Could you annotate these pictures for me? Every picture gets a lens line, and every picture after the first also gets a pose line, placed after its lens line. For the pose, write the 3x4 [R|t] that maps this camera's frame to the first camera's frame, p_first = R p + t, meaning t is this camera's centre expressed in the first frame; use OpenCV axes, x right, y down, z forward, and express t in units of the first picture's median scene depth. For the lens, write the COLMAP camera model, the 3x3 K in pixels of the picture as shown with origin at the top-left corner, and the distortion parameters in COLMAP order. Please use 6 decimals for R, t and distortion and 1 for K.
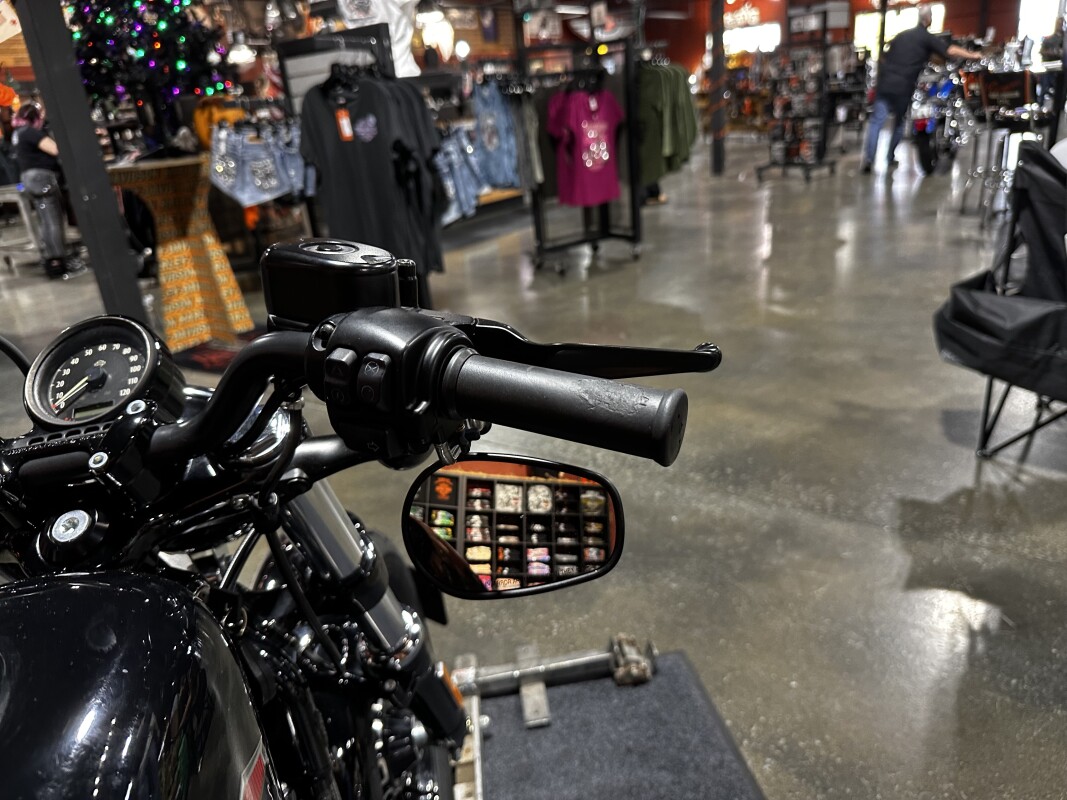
lens RADIAL K [[761.4, 0, 526.5], [0, 761.4, 396.7], [0, 0, 1]] dist [0.040892, -0.055632]
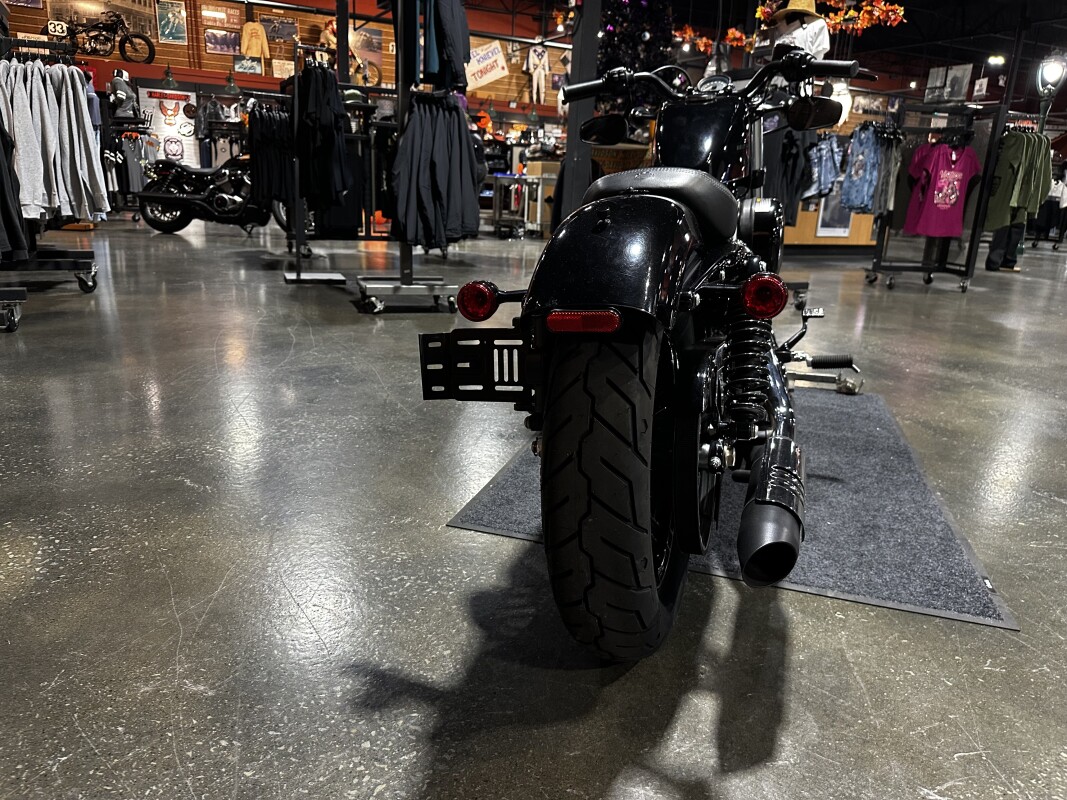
lens RADIAL K [[761.4, 0, 526.5], [0, 761.4, 396.7], [0, 0, 1]] dist [0.040892, -0.055632]
pose [[0.884556, 0.252440, -0.392219, 0.061522], [-0.286893, 0.957468, -0.030774, 0.221992], [0.367768, 0.139747, 0.919357, -0.325974]]
